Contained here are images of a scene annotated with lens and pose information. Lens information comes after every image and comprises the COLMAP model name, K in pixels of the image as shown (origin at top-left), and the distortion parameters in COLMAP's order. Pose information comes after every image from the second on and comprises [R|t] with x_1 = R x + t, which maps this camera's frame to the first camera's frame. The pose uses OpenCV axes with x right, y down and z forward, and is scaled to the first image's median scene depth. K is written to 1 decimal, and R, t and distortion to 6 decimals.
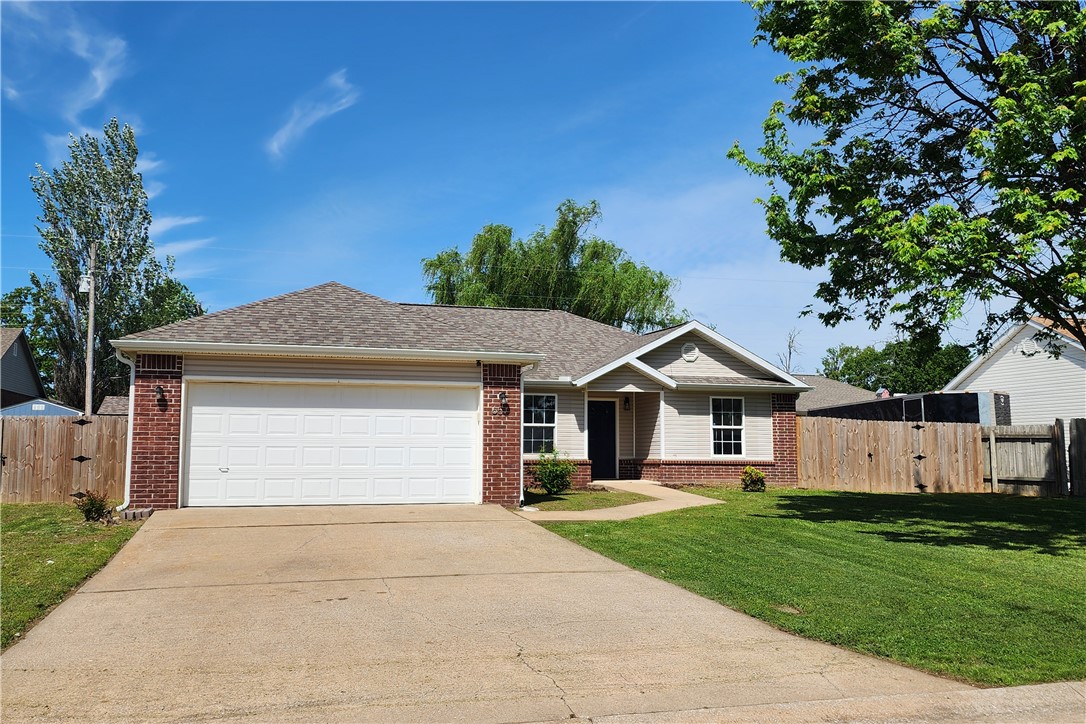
lens RADIAL K [[957.2, 0, 543.0], [0, 957.2, 362.0], [0, 0, 1]] dist [0.168627, -0.268856]
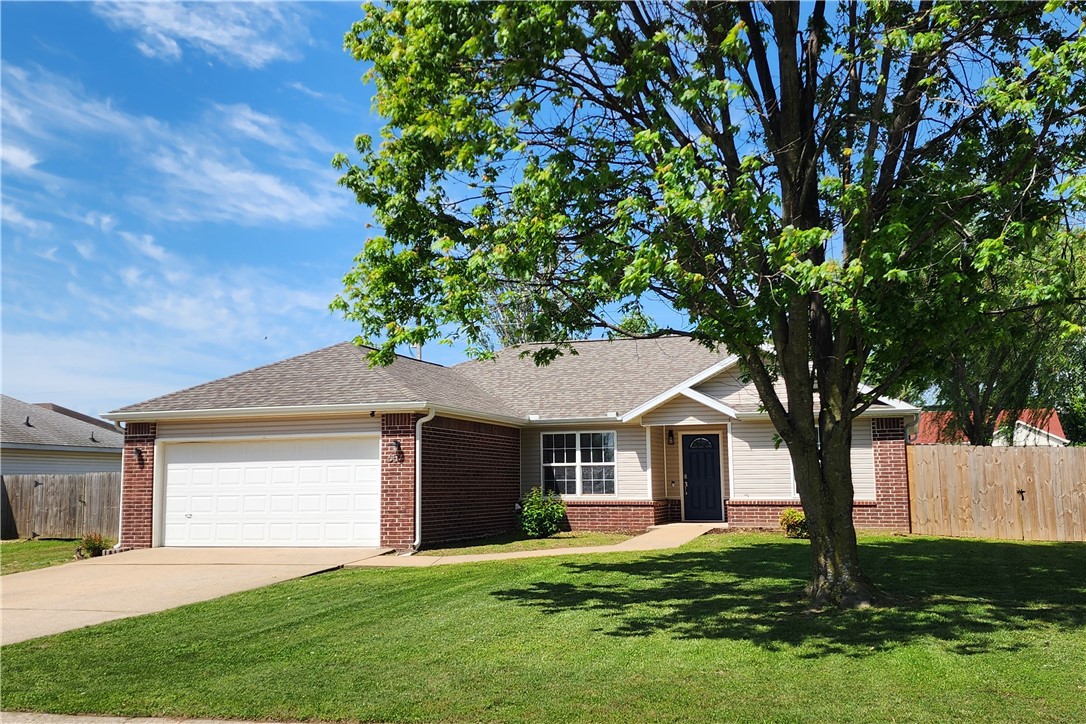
lens RADIAL K [[1079.8, 0, 550.9], [0, 1079.8, 365.8], [0, 0, 1]] dist [0.169508, -0.299036]
pose [[0.841939, -0.072406, -0.534692, 0.535743], [0.065814, 0.997337, -0.031422, -0.000897], [0.535543, -0.008735, 0.844463, 0.069951]]
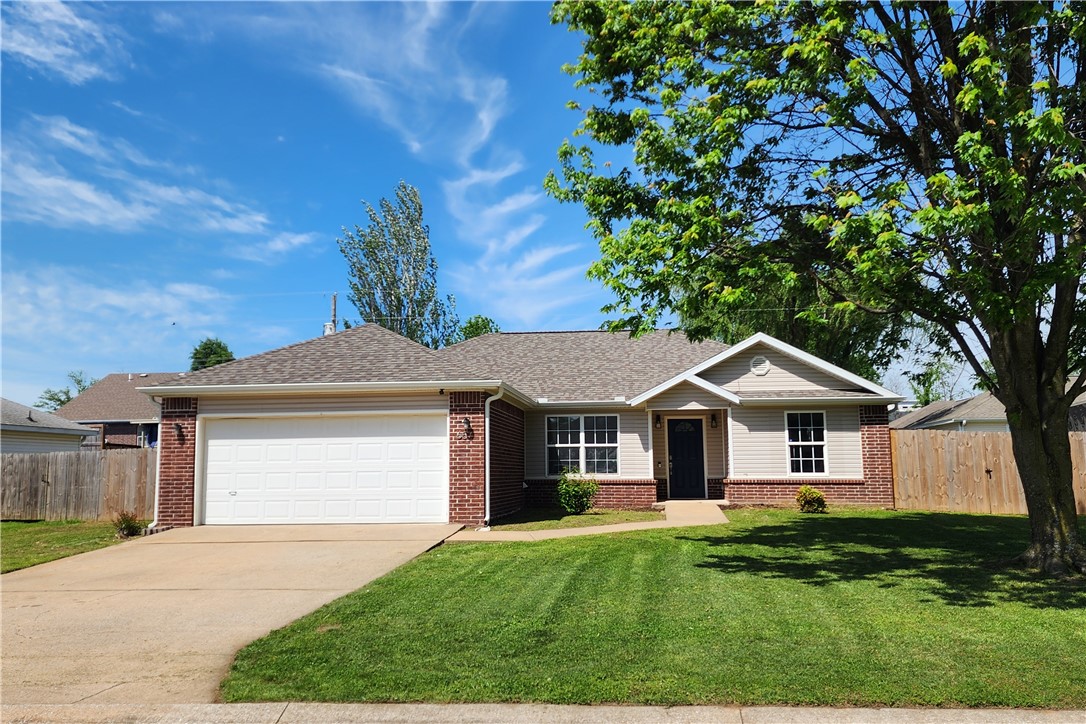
lens RADIAL K [[957.2, 0, 543.0], [0, 957.2, 362.0], [0, 0, 1]] dist [0.168627, -0.268856]
pose [[0.931035, -0.053340, -0.361010, 0.308564], [0.047402, 0.998556, -0.025289, 0.000351], [0.361838, 0.006432, 0.932219, 0.030214]]
